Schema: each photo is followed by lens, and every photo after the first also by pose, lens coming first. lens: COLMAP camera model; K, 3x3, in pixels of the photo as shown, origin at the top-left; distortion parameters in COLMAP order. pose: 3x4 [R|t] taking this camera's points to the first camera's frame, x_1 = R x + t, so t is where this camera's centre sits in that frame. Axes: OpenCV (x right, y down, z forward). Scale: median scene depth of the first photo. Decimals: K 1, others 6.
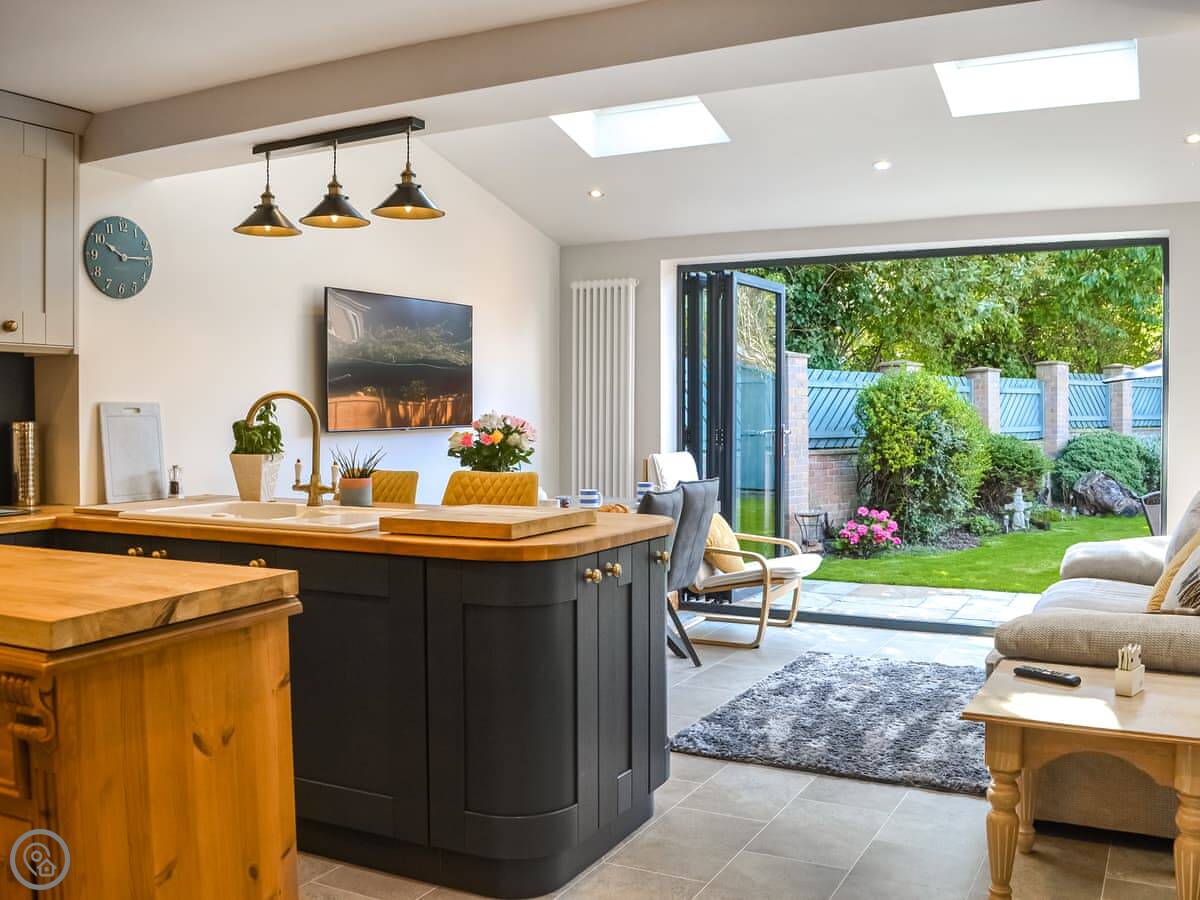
lens RADIAL K [[1142.2, 0, 584.4], [0, 1142.2, 429.3], [0, 0, 1]] dist [-0.070541, 0.000000]
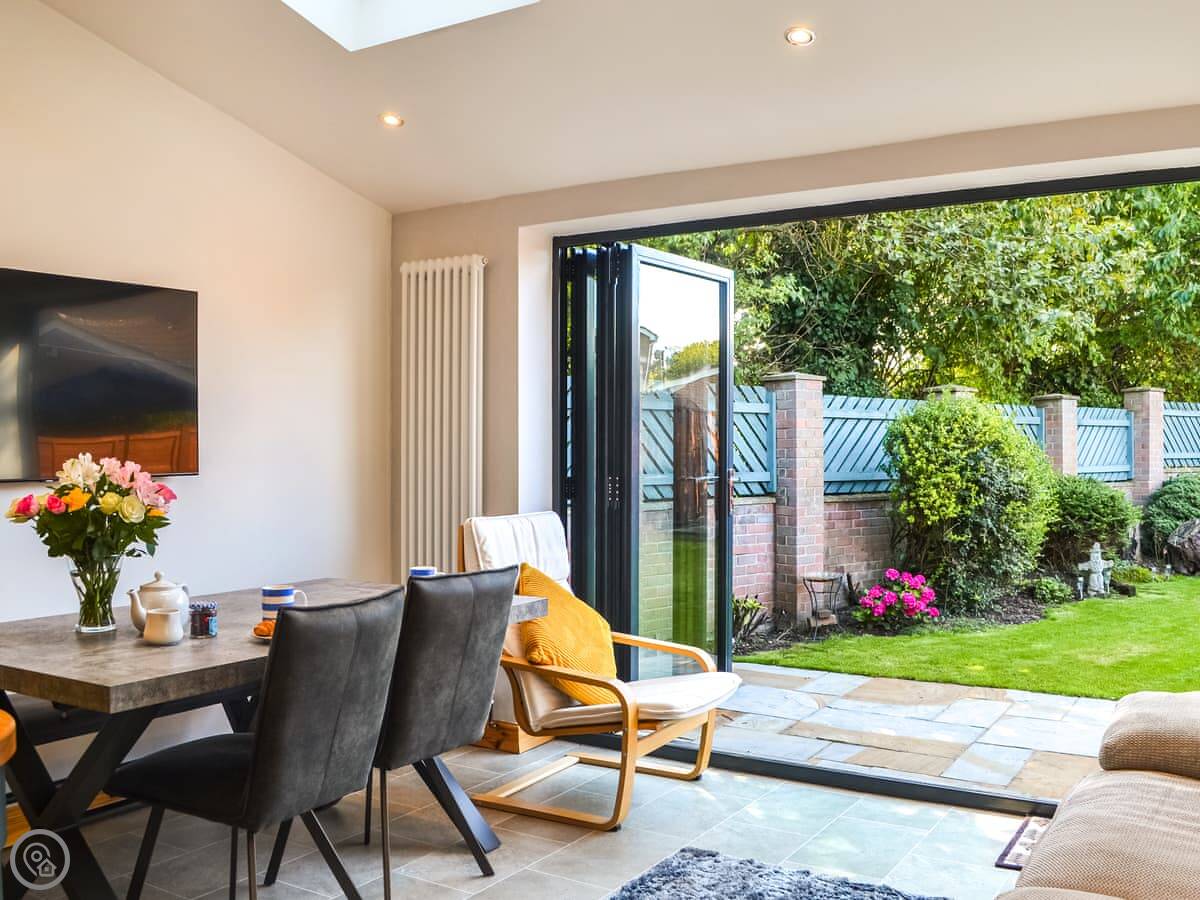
lens RADIAL K [[1142.2, 0, 611.2], [0, 1142.2, 458.2], [0, 0, 1]] dist [-0.070541, 0.000000]
pose [[0.998148, 0.001969, -0.060803, 0.096967], [-0.002204, 0.999990, -0.003795, -0.005265], [0.060795, 0.003922, 0.998143, 0.195686]]
